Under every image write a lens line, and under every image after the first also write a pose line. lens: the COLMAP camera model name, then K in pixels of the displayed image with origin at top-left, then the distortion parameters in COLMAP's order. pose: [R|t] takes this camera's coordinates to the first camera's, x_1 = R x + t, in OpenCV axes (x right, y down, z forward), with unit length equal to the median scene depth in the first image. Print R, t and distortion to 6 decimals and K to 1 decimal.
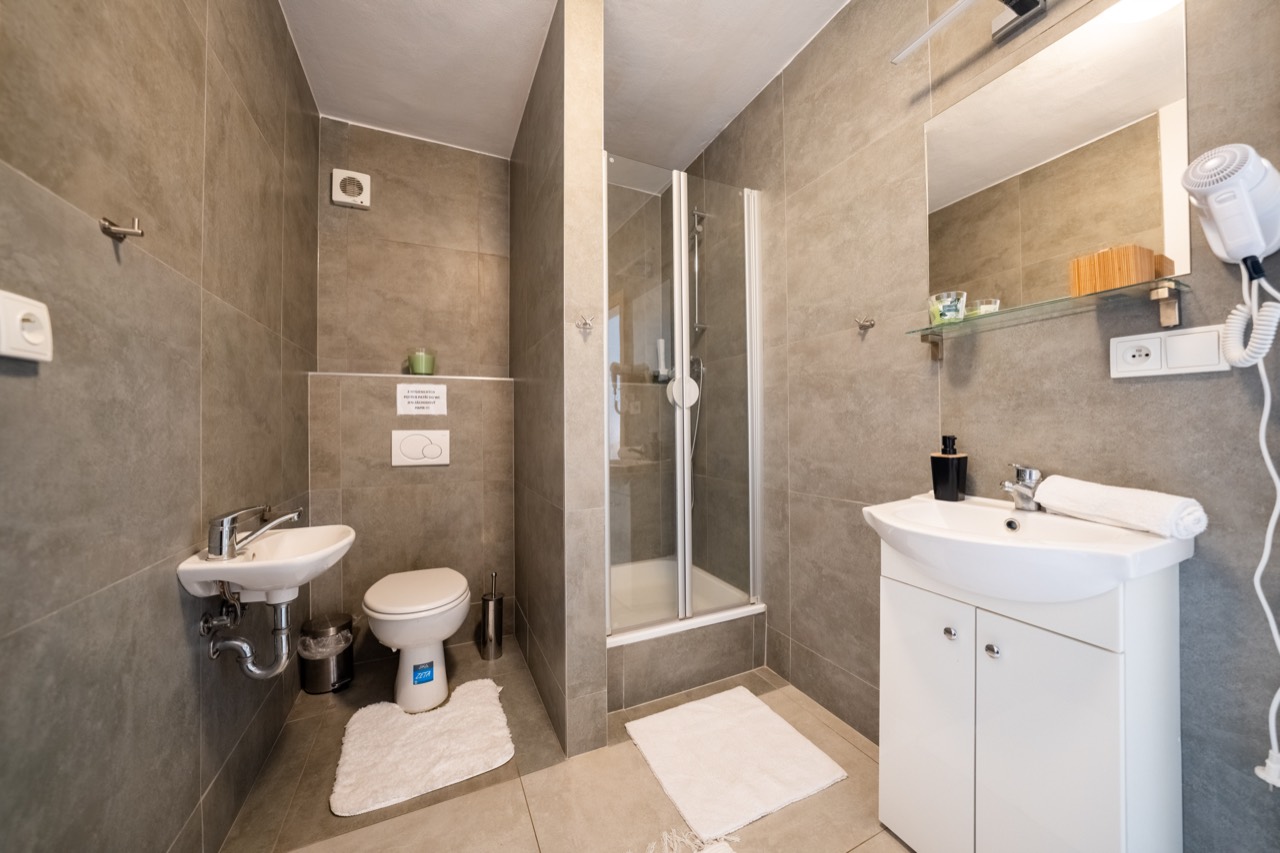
lens RADIAL K [[439.4, 0, 628.8], [0, 439.4, 424.3], [0, 0, 1]] dist [-0.026888, 0.006078]
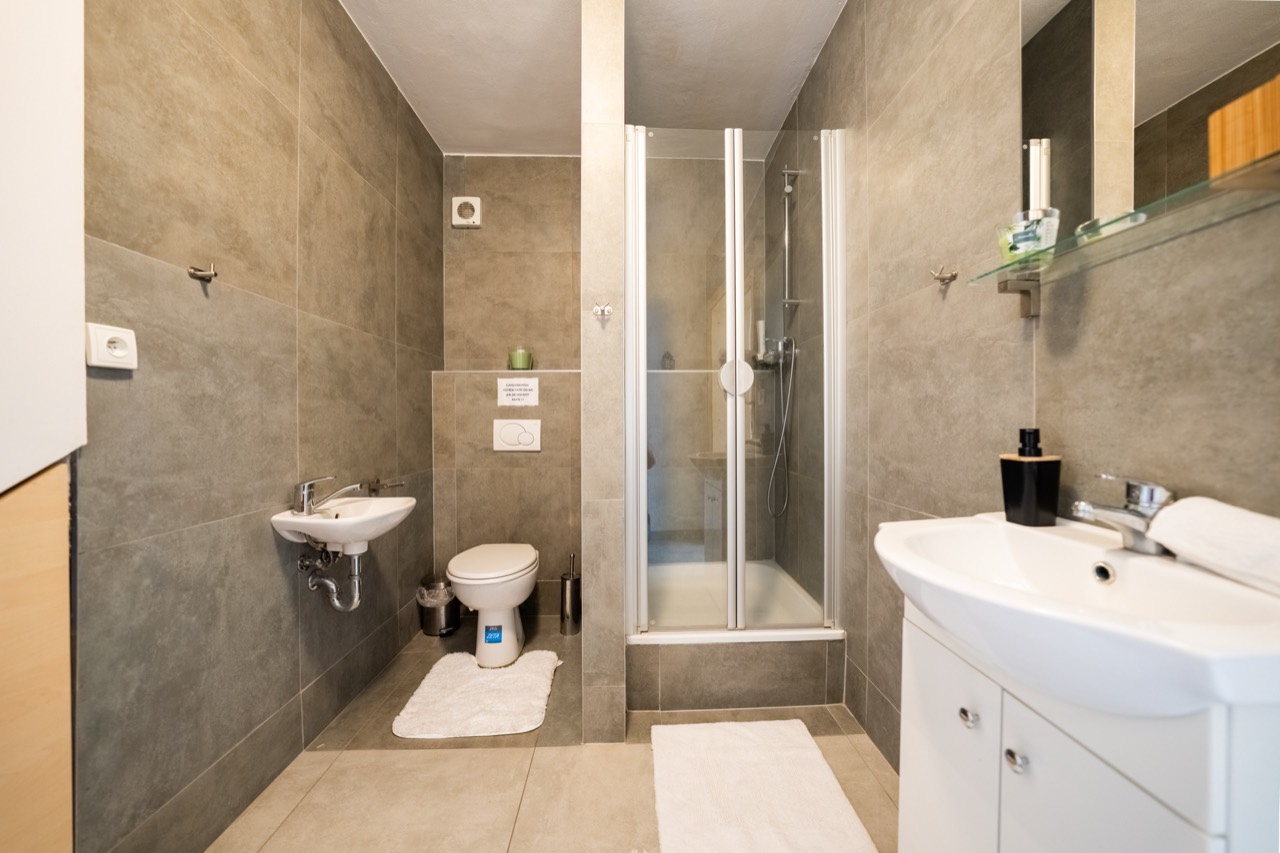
lens RADIAL K [[439.4, 0, 628.8], [0, 439.4, 424.3], [0, 0, 1]] dist [-0.026888, 0.006078]
pose [[0.922967, 0.008695, -0.384781, 0.397409], [-0.001518, 0.999819, 0.018952, 0.007297], [0.384876, -0.016908, 0.922813, 0.137204]]
